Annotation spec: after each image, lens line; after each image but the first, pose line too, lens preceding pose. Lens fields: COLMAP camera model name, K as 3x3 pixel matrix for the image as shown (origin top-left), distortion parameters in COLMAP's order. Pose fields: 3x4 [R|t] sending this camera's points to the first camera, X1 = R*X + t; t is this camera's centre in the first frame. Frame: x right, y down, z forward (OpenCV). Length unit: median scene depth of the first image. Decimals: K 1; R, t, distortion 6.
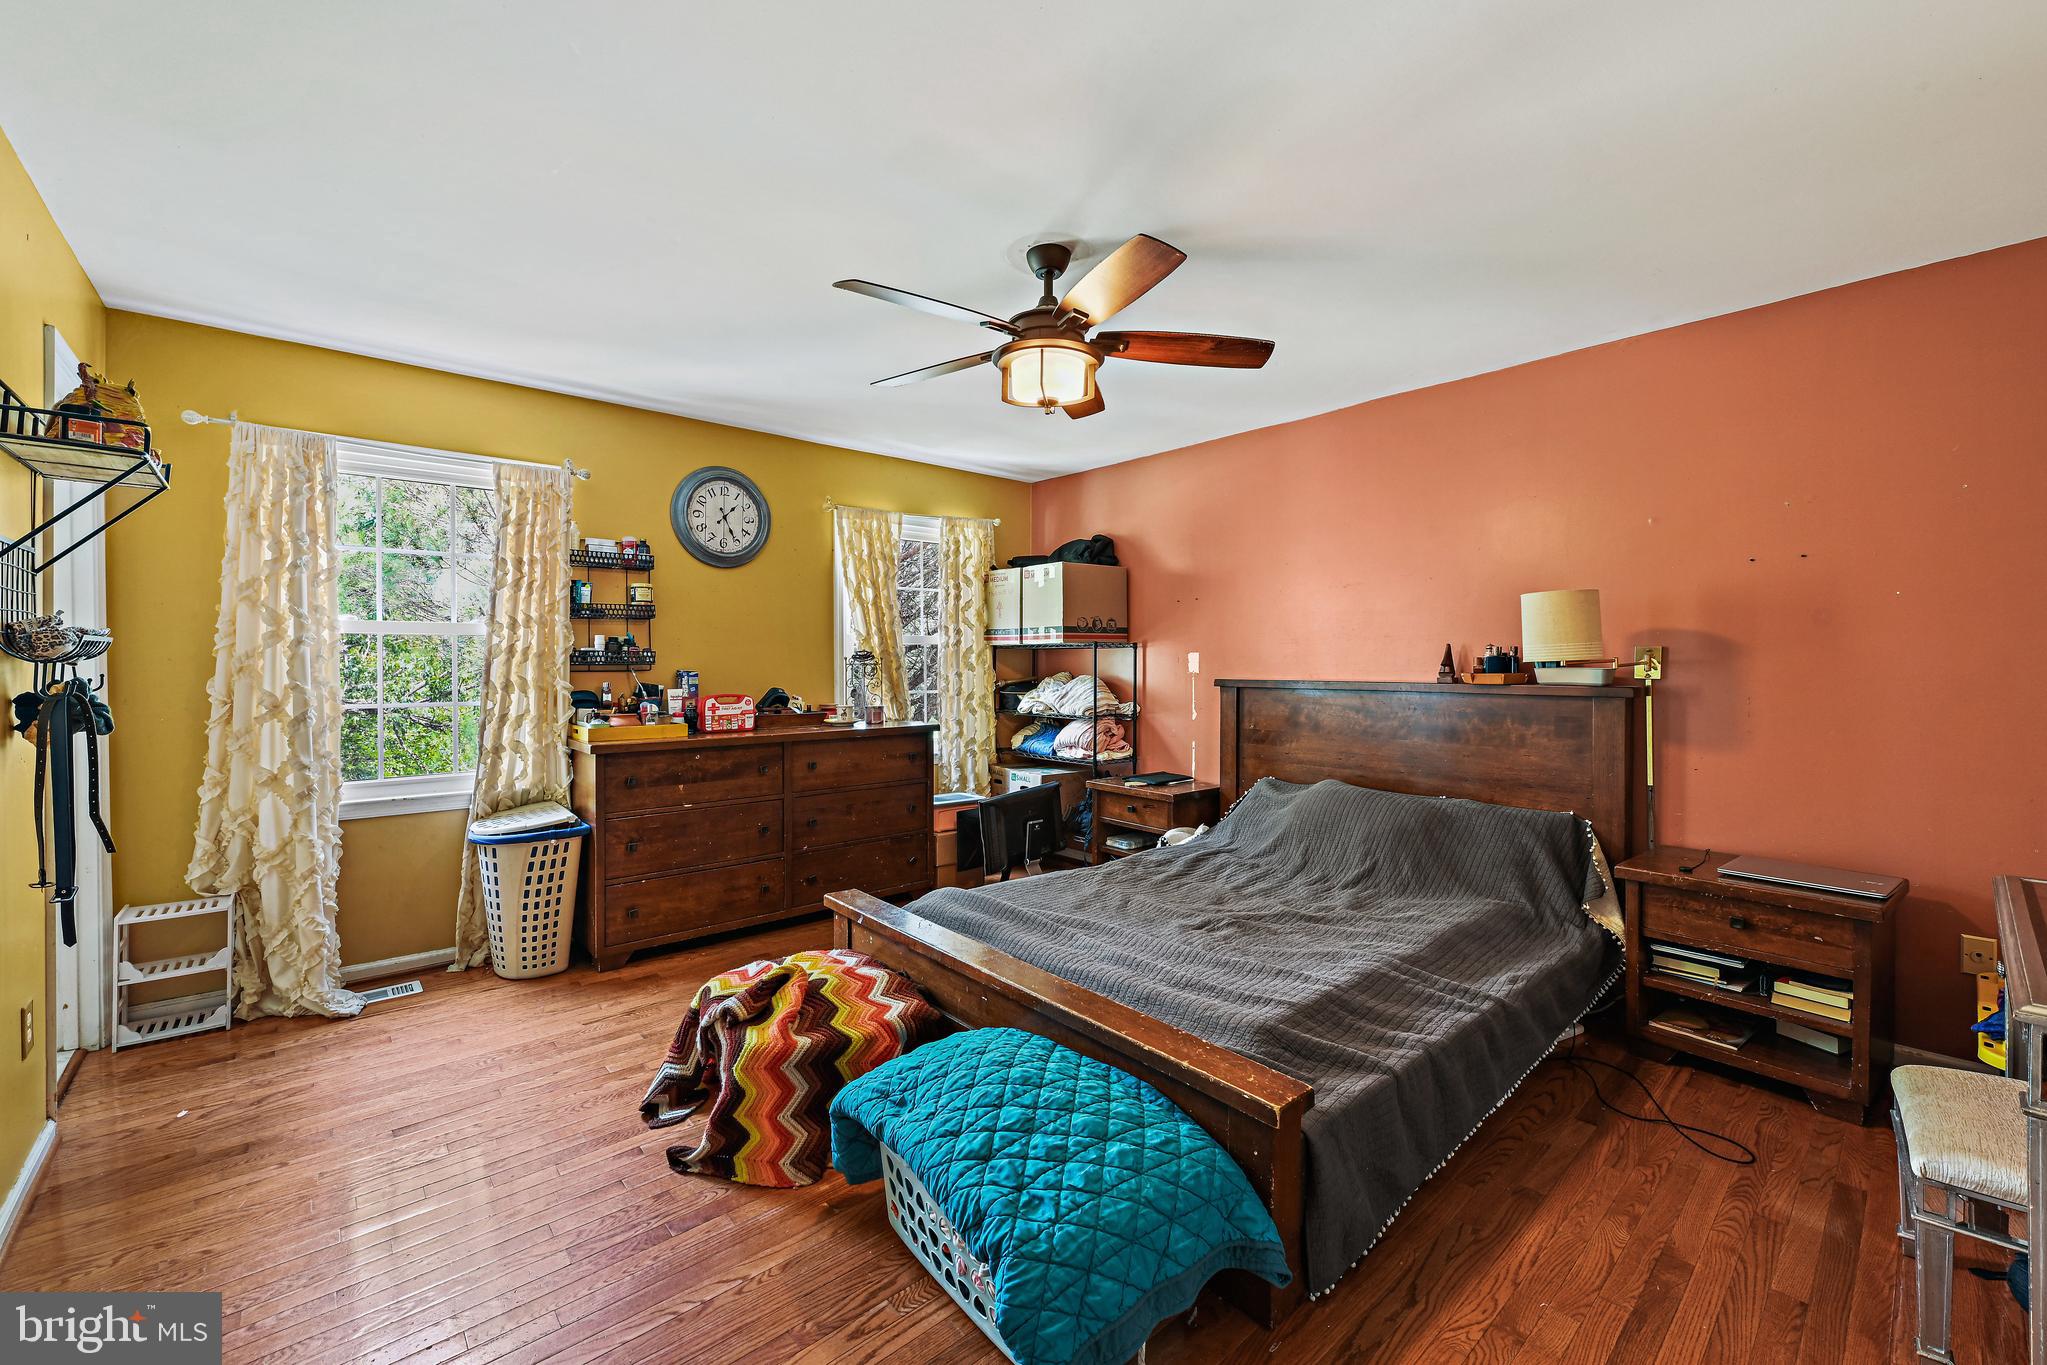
lens RADIAL K [[824.0, 0, 1015.1], [0, 824.0, 669.3], [0, 0, 1]] dist [0.000800, -0.000544]
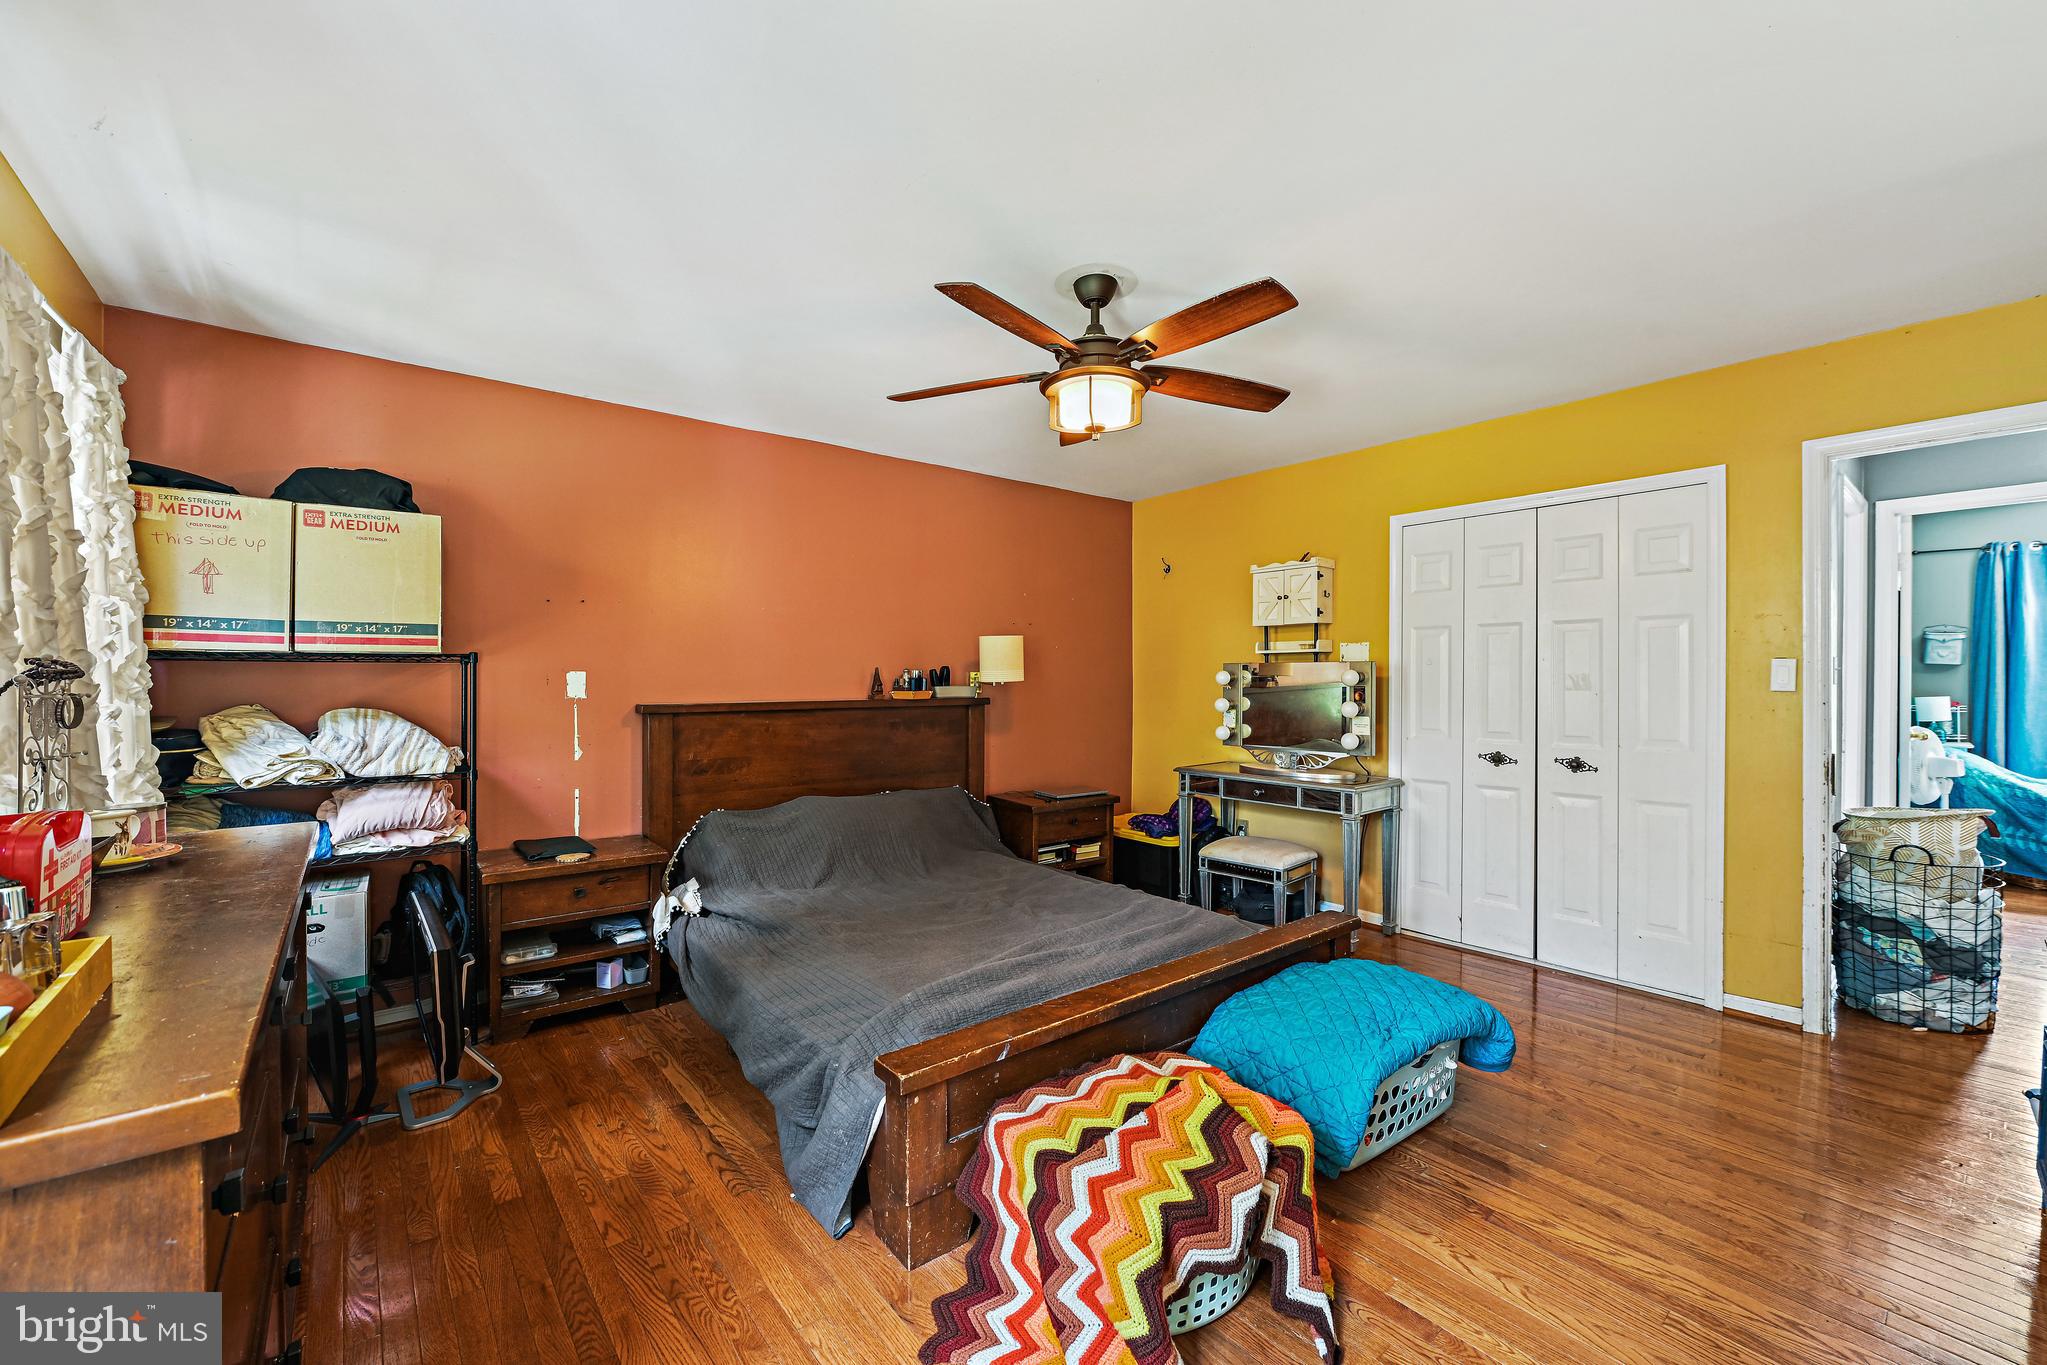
lens RADIAL K [[824.0, 0, 1015.4], [0, 824.0, 683.1], [0, 0, 1]] dist [0.000800, -0.000544]
pose [[0.026038, -0.003779, 0.999654, -0.543007], [0.011421, 0.999929, 0.003483, -0.008111], [-0.999596, 0.011326, 0.026079, 0.589442]]
